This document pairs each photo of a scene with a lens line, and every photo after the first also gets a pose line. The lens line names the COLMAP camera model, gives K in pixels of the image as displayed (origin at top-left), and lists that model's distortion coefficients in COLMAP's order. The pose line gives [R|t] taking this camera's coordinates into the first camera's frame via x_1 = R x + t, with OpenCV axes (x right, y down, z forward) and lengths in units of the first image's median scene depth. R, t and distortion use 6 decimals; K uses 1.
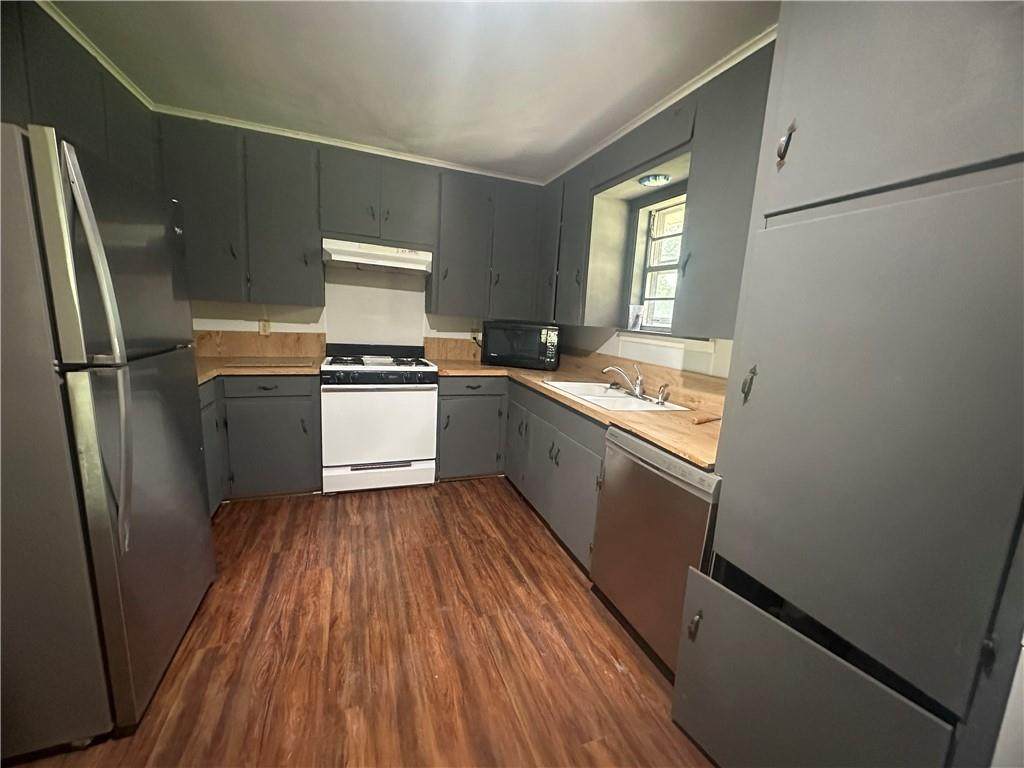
lens RADIAL K [[407.4, 0, 512.0], [0, 407.4, 384.0], [0, 0, 1]] dist [-0.001103, 0.000199]
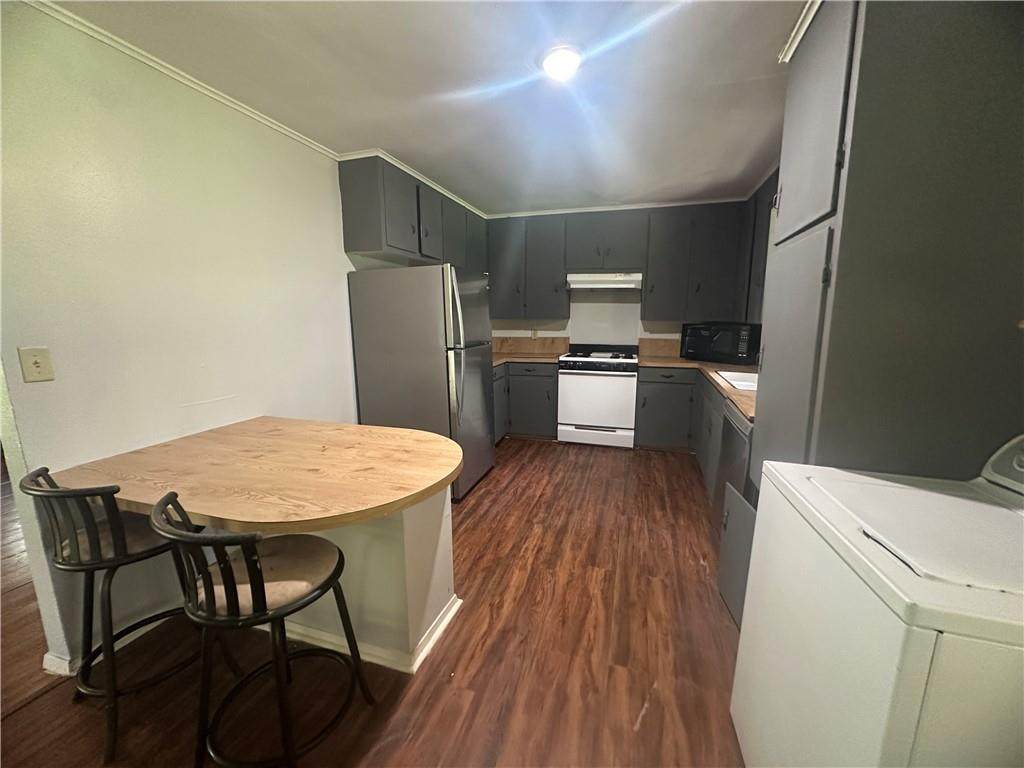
lens RADIAL K [[407.4, 0, 512.0], [0, 407.4, 384.0], [0, 0, 1]] dist [-0.001103, 0.000199]
pose [[0.784159, 0.044705, -0.618948, 0.354259], [-0.054941, 0.998486, 0.002513, 0.062989], [0.618123, 0.032035, 0.785428, -0.327911]]
